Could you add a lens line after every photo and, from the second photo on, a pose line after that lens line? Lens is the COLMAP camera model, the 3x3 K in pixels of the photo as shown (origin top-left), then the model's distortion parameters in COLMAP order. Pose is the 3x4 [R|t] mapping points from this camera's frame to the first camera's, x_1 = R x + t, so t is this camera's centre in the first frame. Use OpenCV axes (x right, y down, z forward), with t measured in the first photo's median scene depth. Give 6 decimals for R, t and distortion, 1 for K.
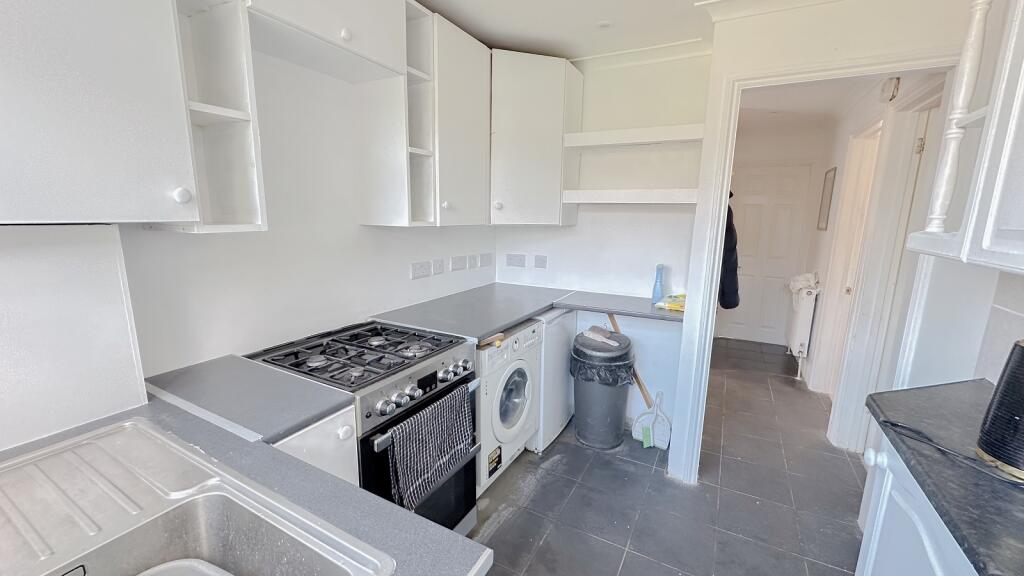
lens RADIAL K [[407.4, 0, 512.0], [0, 407.4, 288.0], [0, 0, 1]] dist [-0.000388, 0.000304]
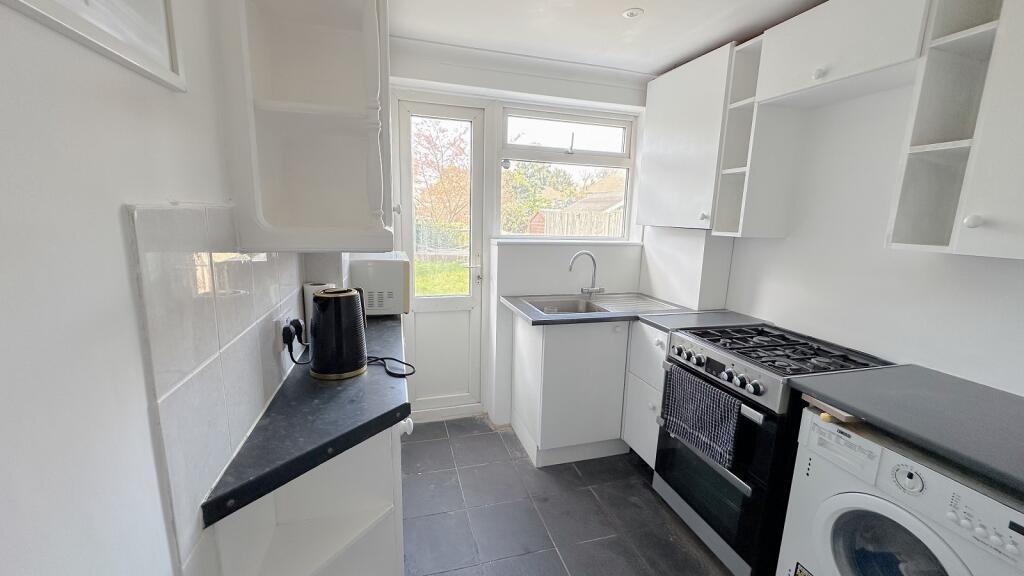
lens RADIAL K [[407.4, 0, 512.0], [0, 407.4, 288.0], [0, 0, 1]] dist [-0.000388, 0.000304]
pose [[-0.703690, 0.092173, -0.704503, 1.038276], [-0.169207, 0.941281, 0.292163, -0.238248], [0.690065, 0.324799, -0.646773, 1.279237]]
